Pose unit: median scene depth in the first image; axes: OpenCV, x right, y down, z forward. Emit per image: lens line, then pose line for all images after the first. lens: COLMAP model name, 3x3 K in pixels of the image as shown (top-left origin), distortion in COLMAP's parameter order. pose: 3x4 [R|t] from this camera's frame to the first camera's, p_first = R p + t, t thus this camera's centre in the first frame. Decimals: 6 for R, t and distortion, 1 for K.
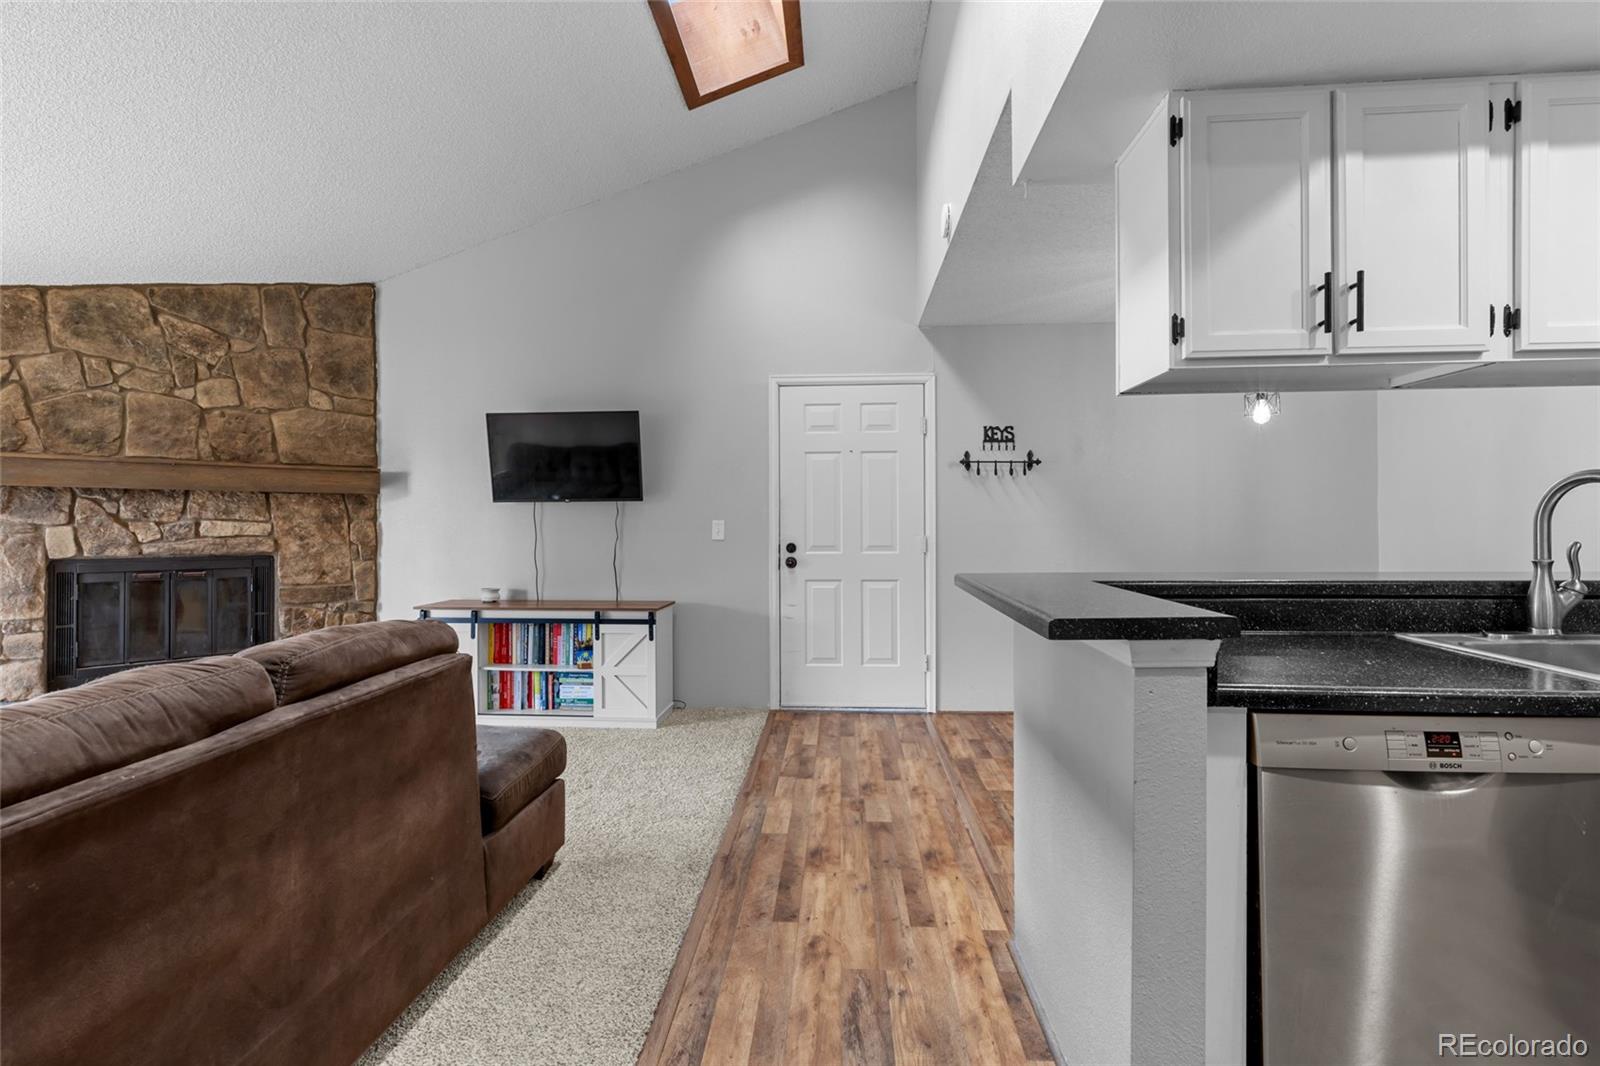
lens RADIAL K [[720.7, 0, 798.8], [0, 720.7, 521.0], [0, 0, 1]] dist [0.006405, -0.000627]
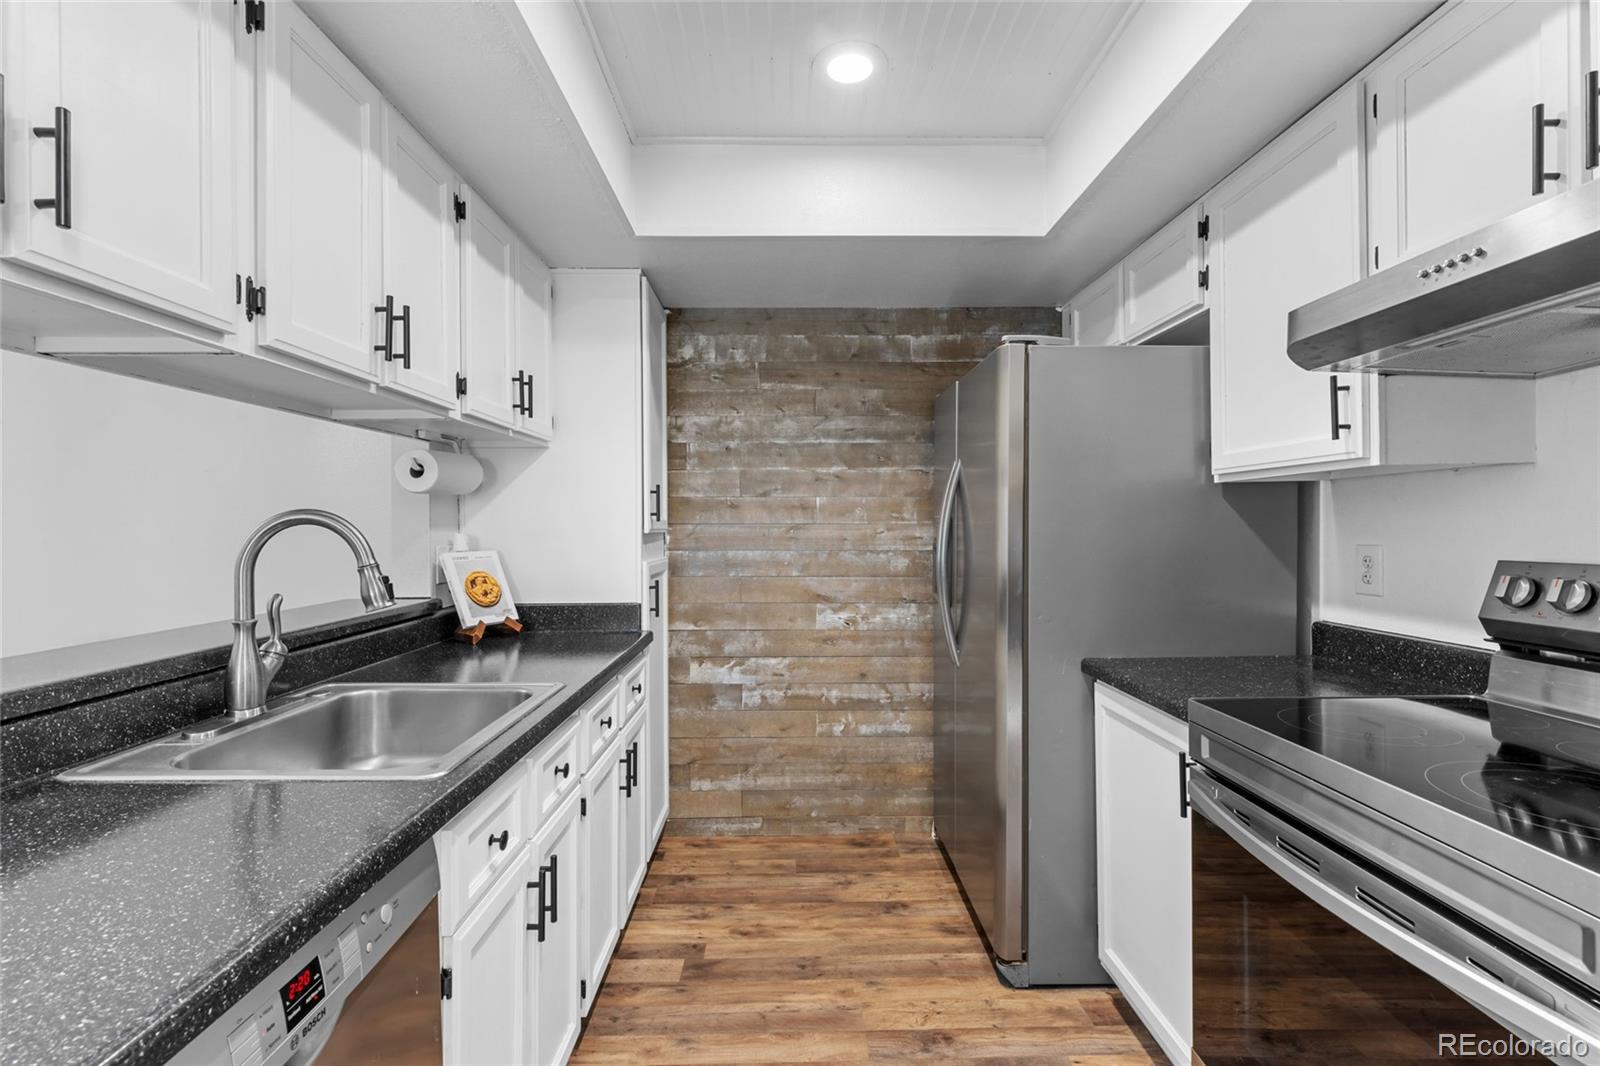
lens RADIAL K [[720.7, 0, 798.1], [0, 720.7, 528.2], [0, 0, 1]] dist [0.006405, -0.000627]
pose [[-0.074481, 0.002480, 0.997219, 0.089866], [0.002517, 0.999994, -0.002299, -0.018739], [-0.997219, 0.002339, -0.074487, 0.205642]]
